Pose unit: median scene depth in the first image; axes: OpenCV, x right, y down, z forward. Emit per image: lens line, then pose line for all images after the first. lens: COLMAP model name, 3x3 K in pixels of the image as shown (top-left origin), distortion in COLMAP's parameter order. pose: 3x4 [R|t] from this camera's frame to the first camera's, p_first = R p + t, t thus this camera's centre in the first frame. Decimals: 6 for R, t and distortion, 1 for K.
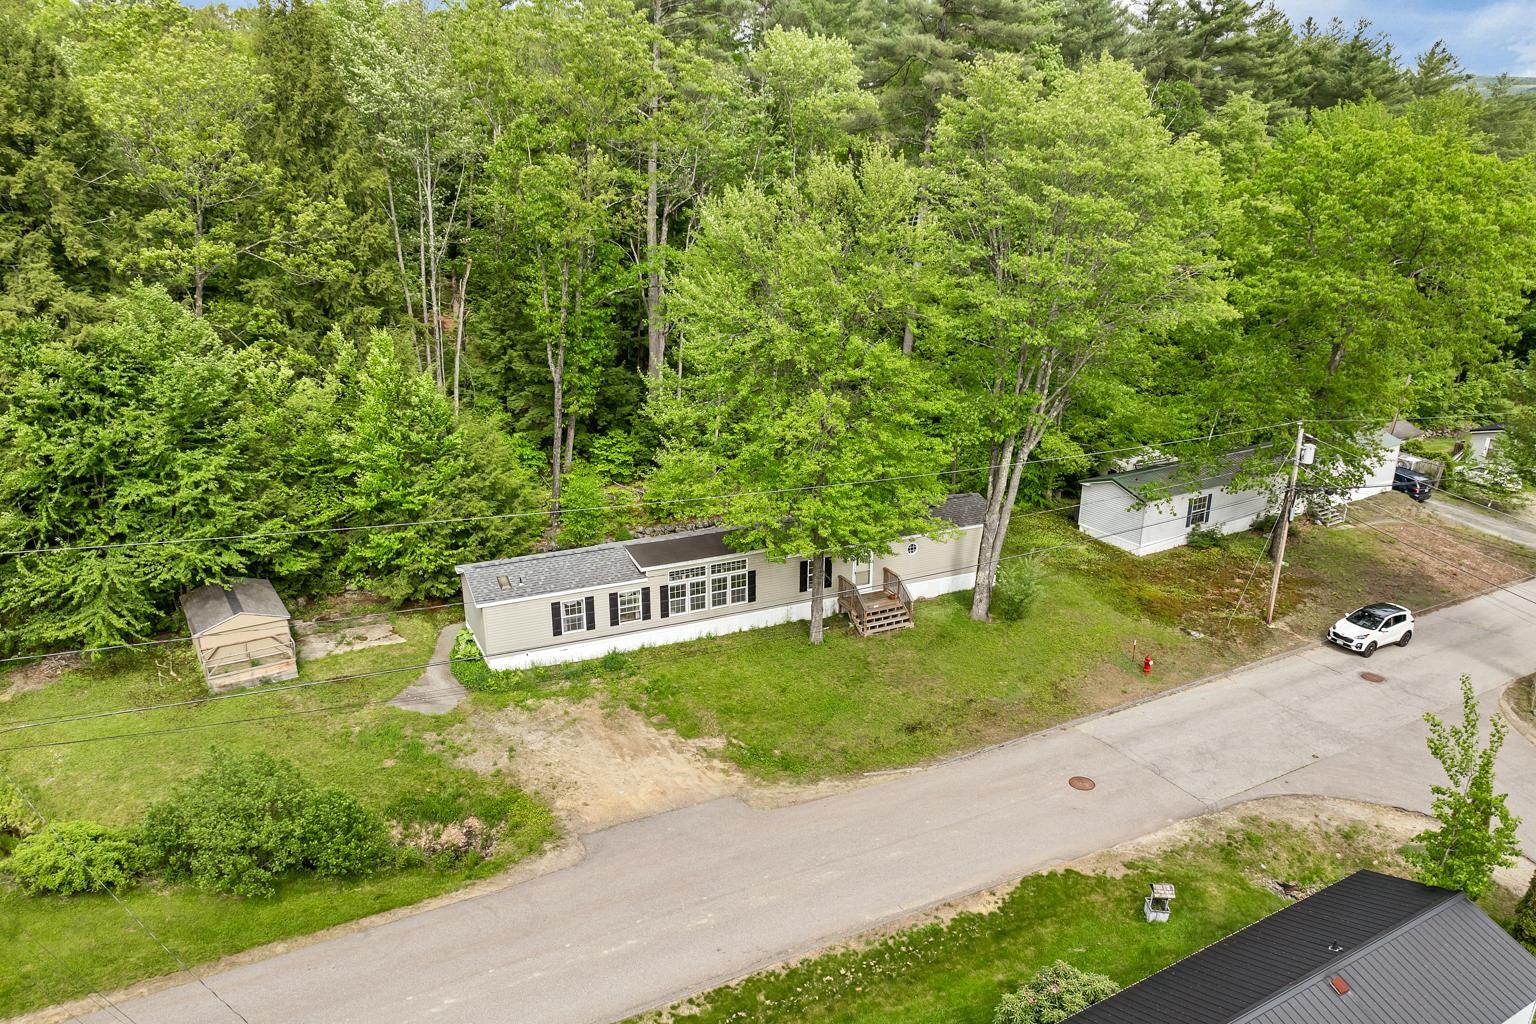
lens RADIAL K [[1107.2, 0, 776.8], [0, 1107.2, 564.5], [0, 0, 1]] dist [-0.037510, -0.002026]
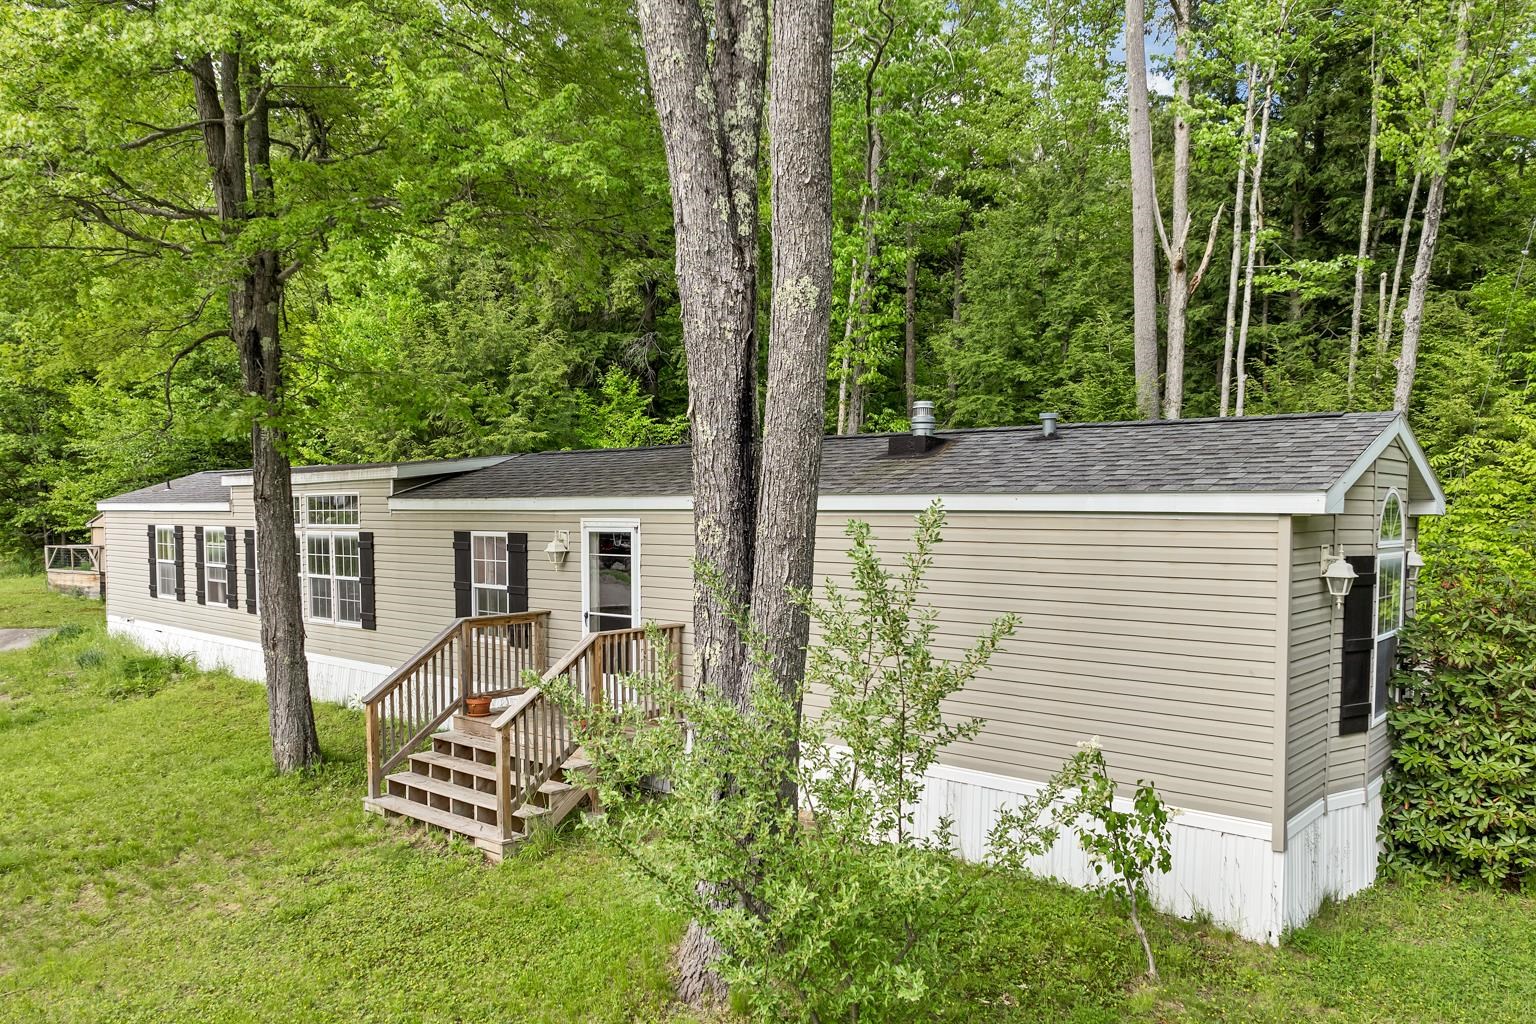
lens RADIAL K [[1107.2, 0, 776.8], [0, 1107.2, 564.5], [0, 0, 1]] dist [-0.037510, -0.002026]
pose [[0.397886, 0.040286, -0.916550, 0.357868], [-0.322072, 0.941584, -0.098430, 0.007858], [0.859044, 0.334359, 0.387618, 1.013497]]
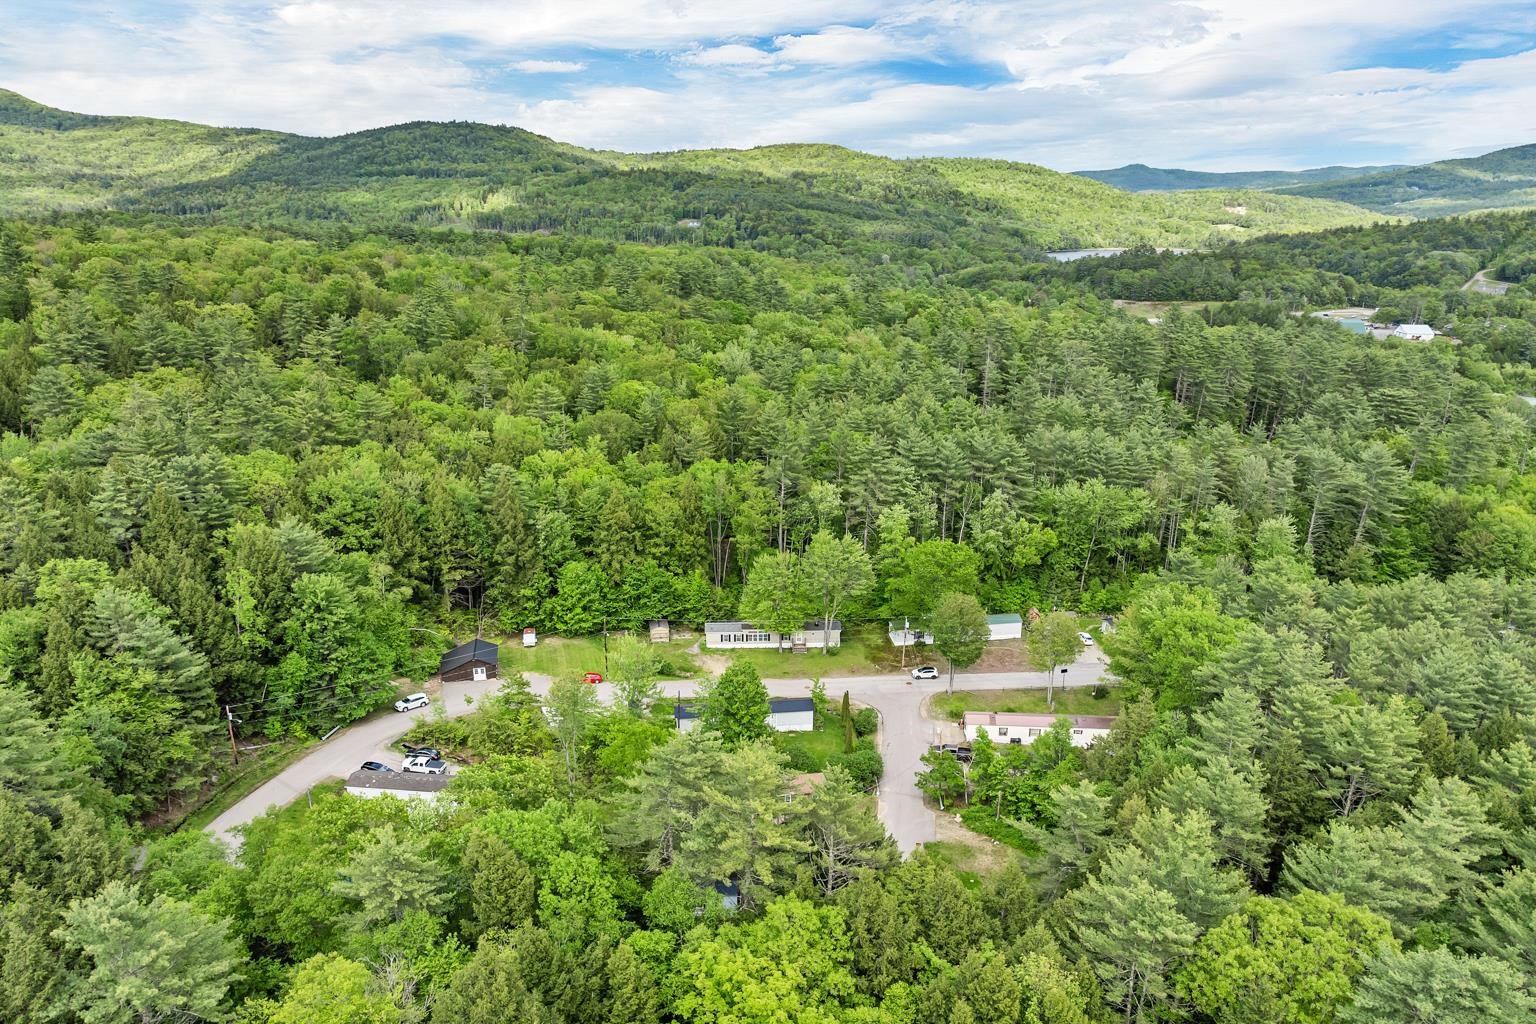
lens RADIAL K [[1107.2, 0, 776.8], [0, 1107.2, 564.5], [0, 0, 1]] dist [-0.037510, -0.002026]
pose [[0.918879, 0.125428, -0.374072, 1.618593], [-0.133934, 0.990985, 0.003284, -0.286612], [0.371112, 0.047084, 0.927394, -3.051840]]
